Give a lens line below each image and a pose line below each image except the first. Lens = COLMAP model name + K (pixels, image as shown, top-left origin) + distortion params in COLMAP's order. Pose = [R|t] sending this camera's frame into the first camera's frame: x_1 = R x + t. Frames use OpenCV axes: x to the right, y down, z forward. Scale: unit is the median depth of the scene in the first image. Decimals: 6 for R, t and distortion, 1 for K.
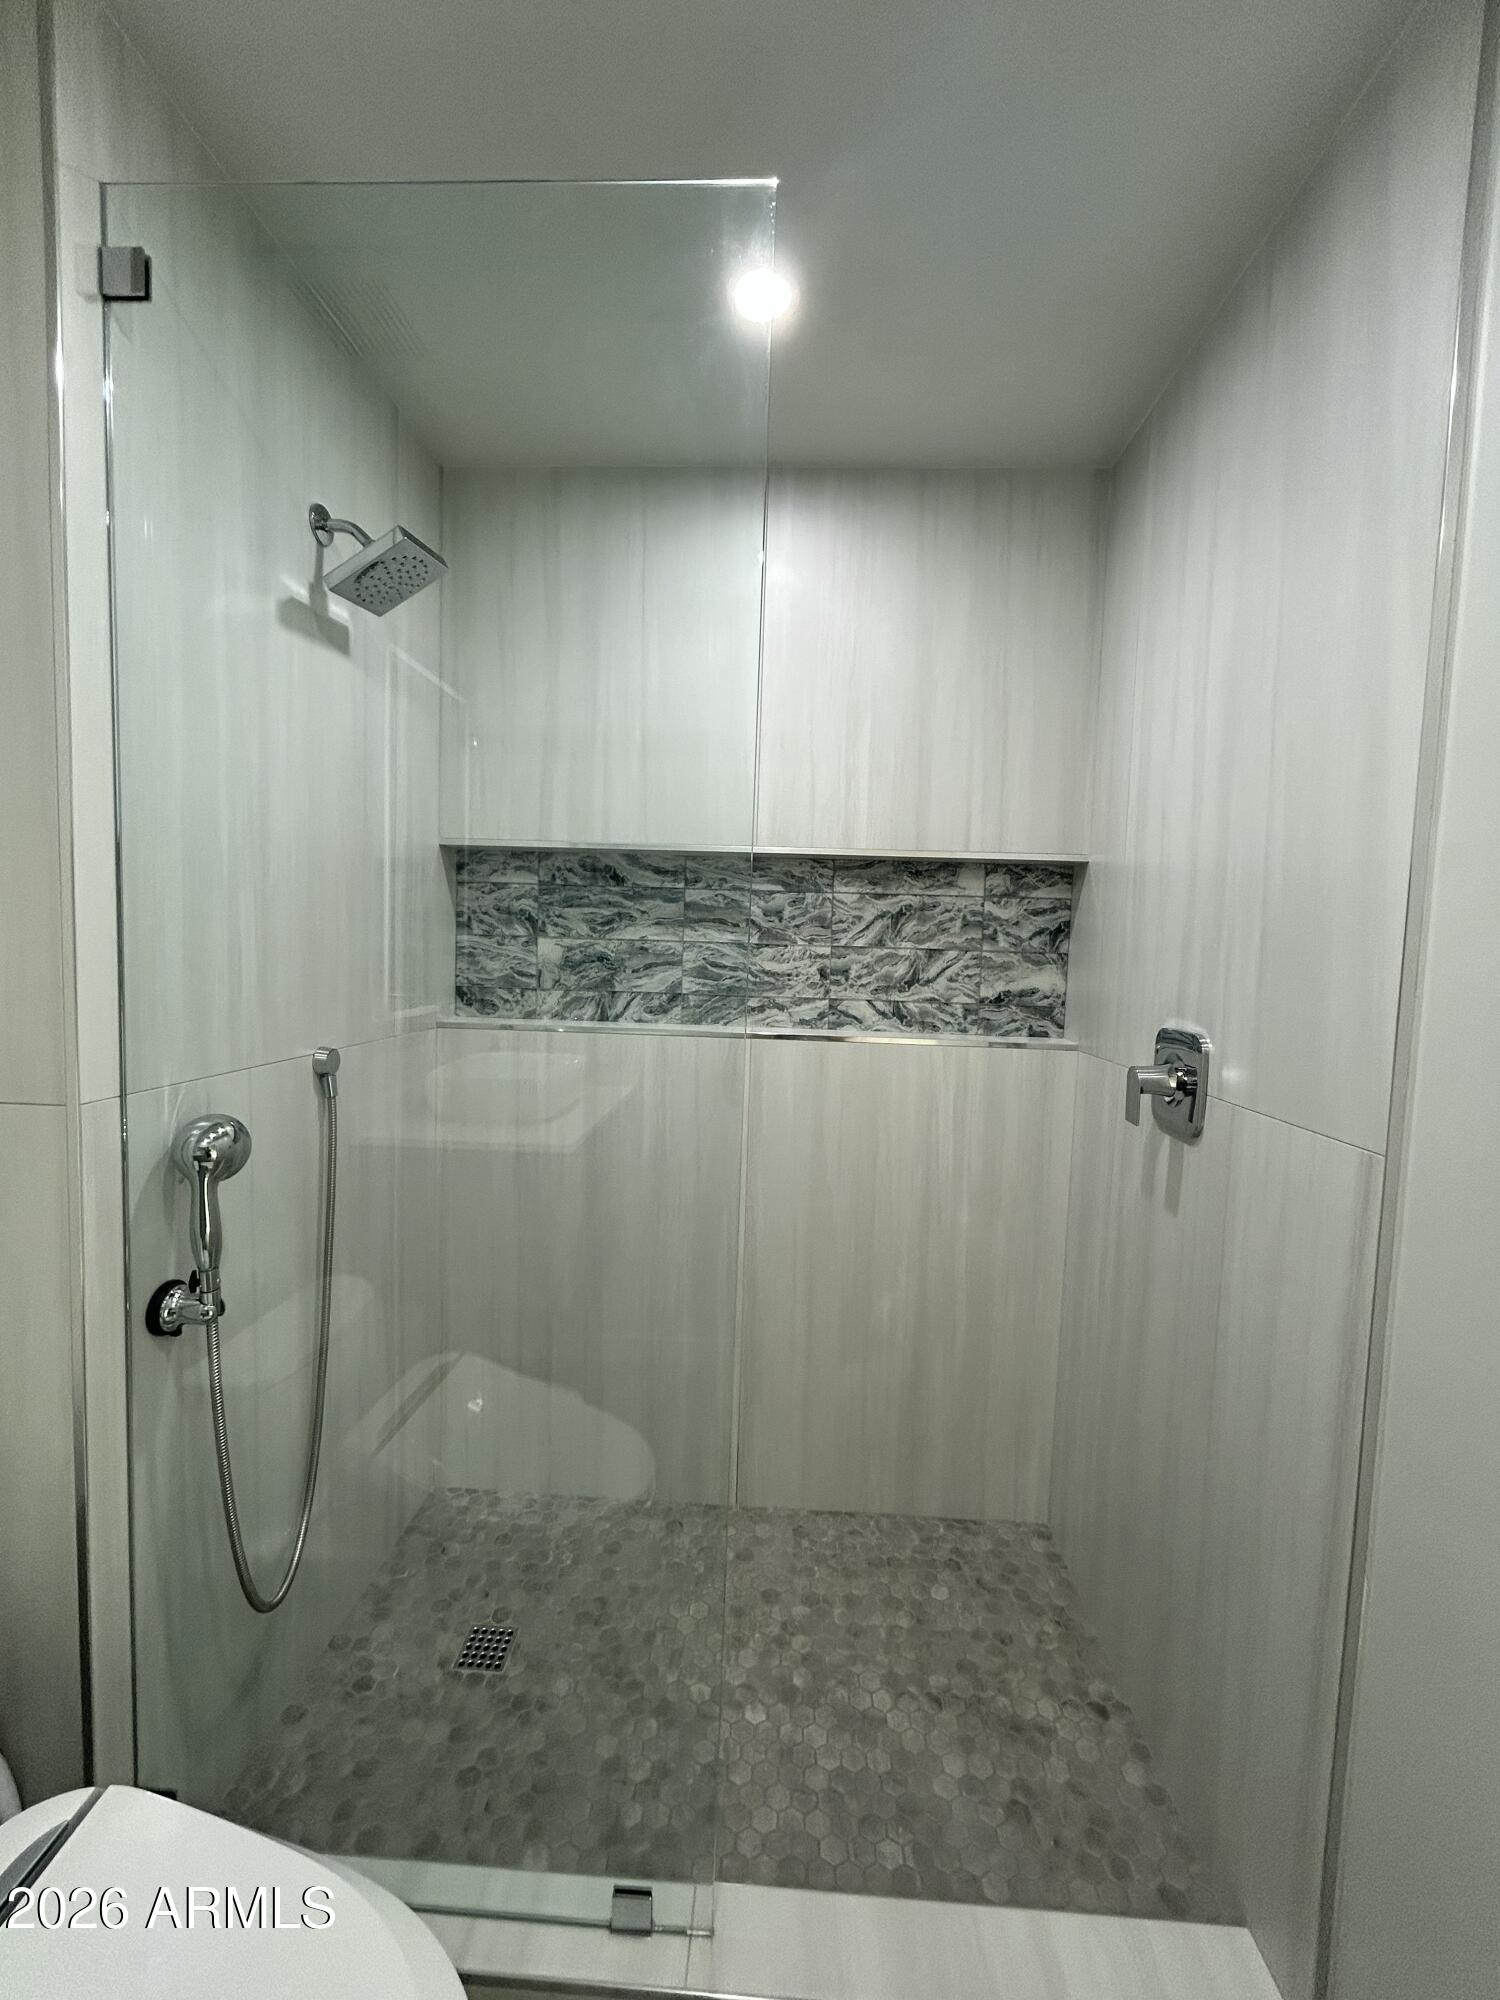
lens RADIAL K [[808.5, 0, 749.6], [0, 808.5, 1001.1], [0, 0, 1]] dist [0.000813, 0.000597]
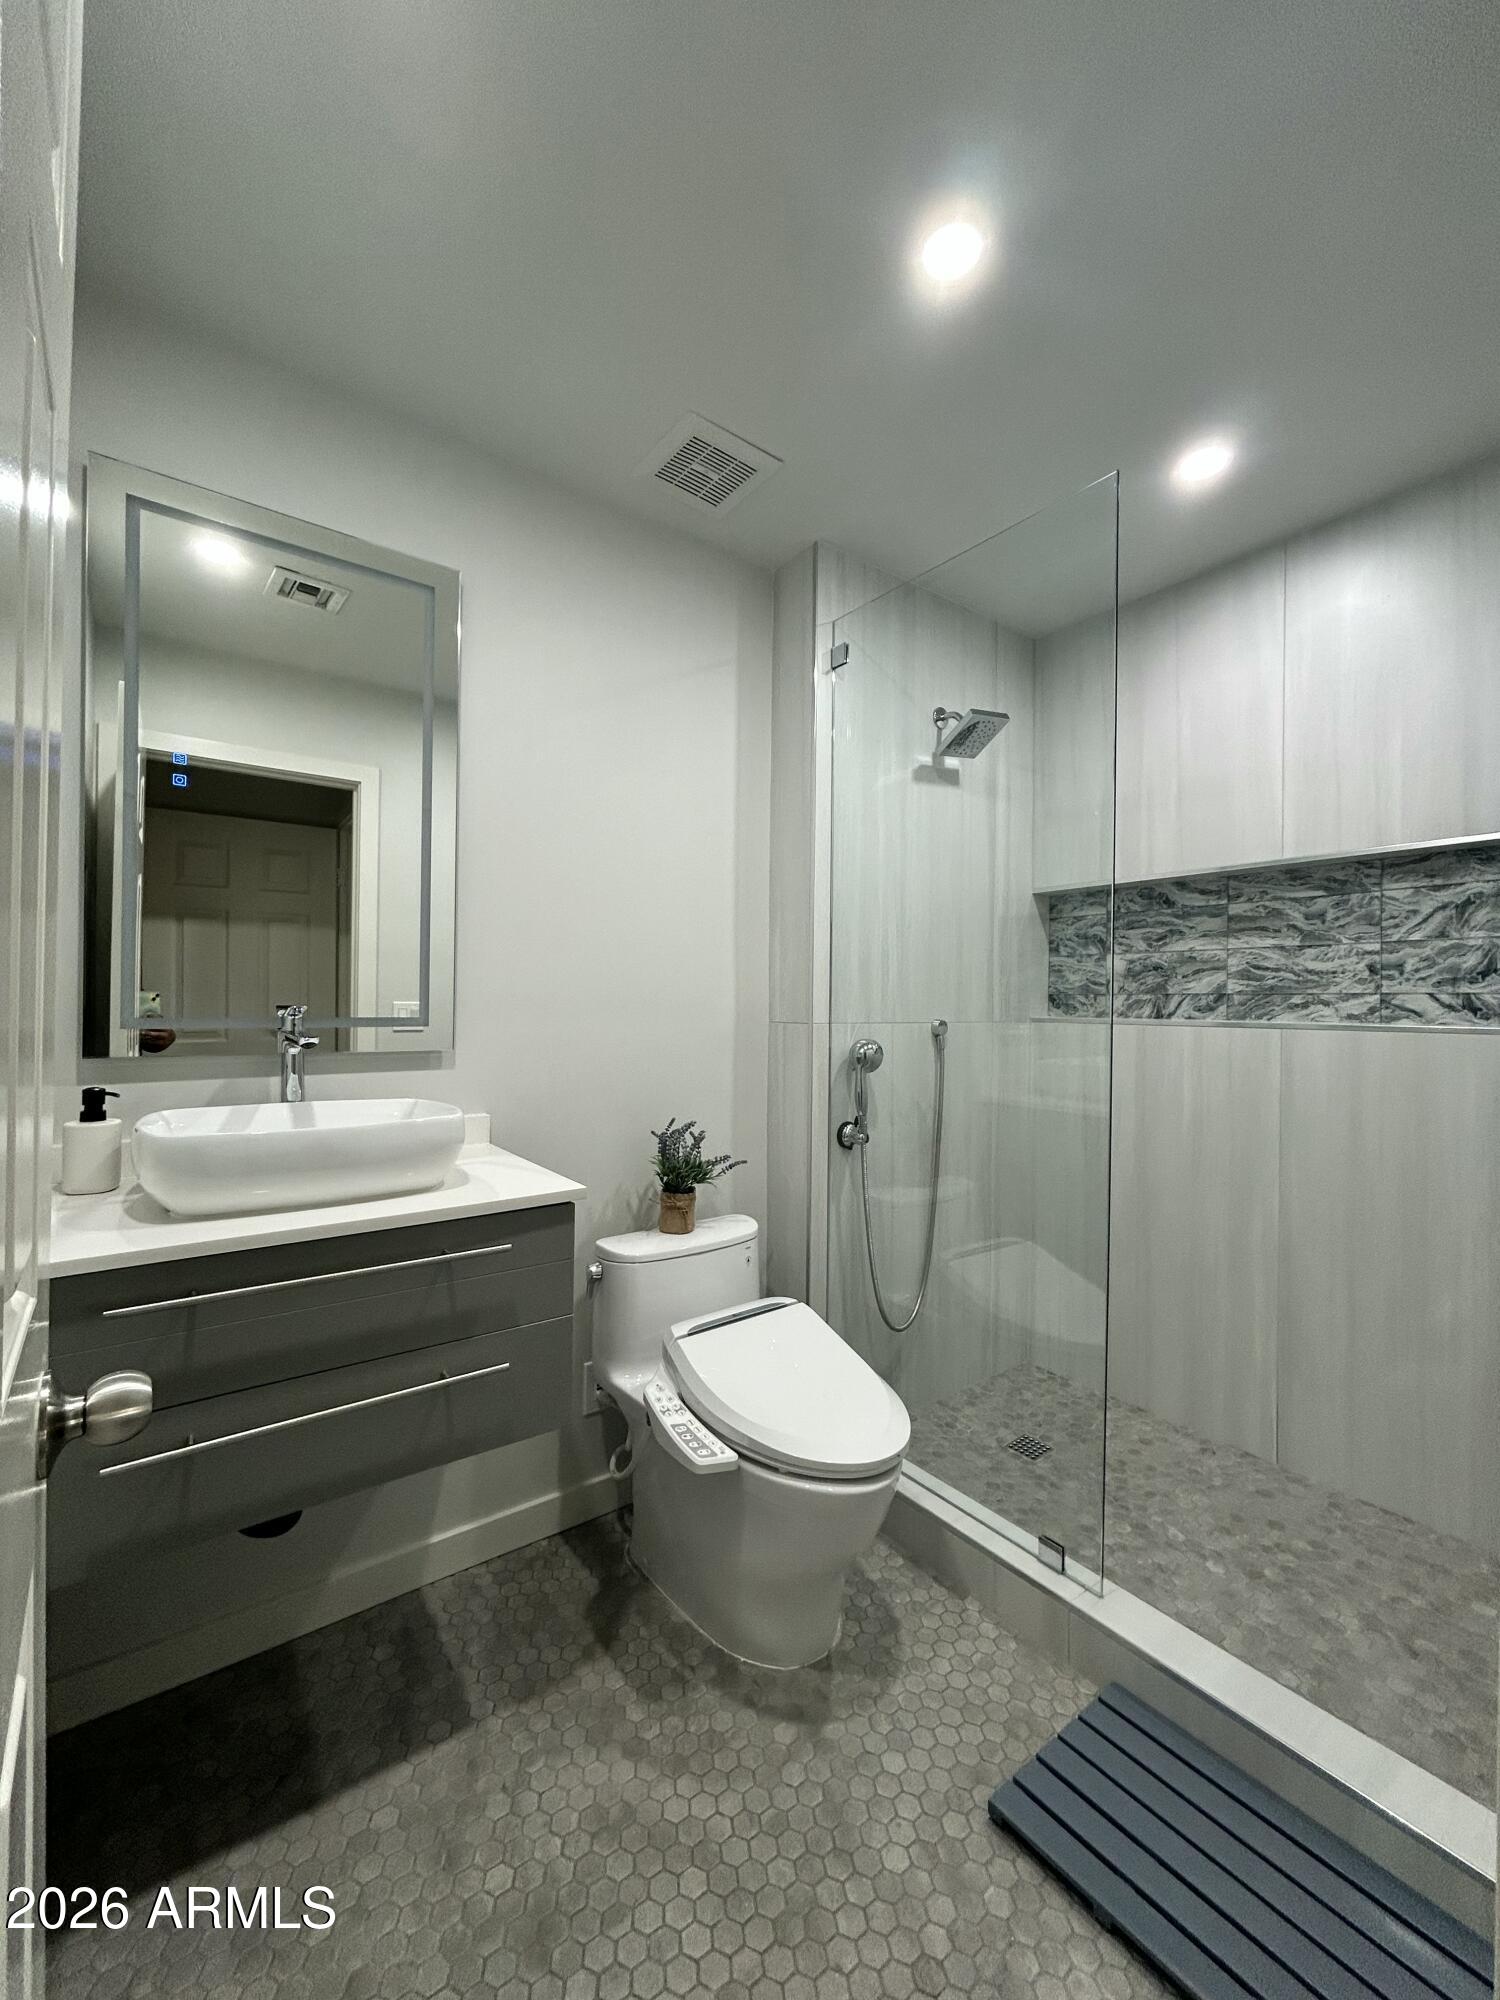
lens RADIAL K [[808.5, 0, 749.6], [0, 808.5, 1001.1], [0, 0, 1]] dist [0.000813, 0.000597]
pose [[0.638437, -0.026401, -0.769221, 0.377103], [-0.041932, 0.996734, -0.069013, 0.111602], [0.768531, 0.076315, 0.635245, -0.268123]]
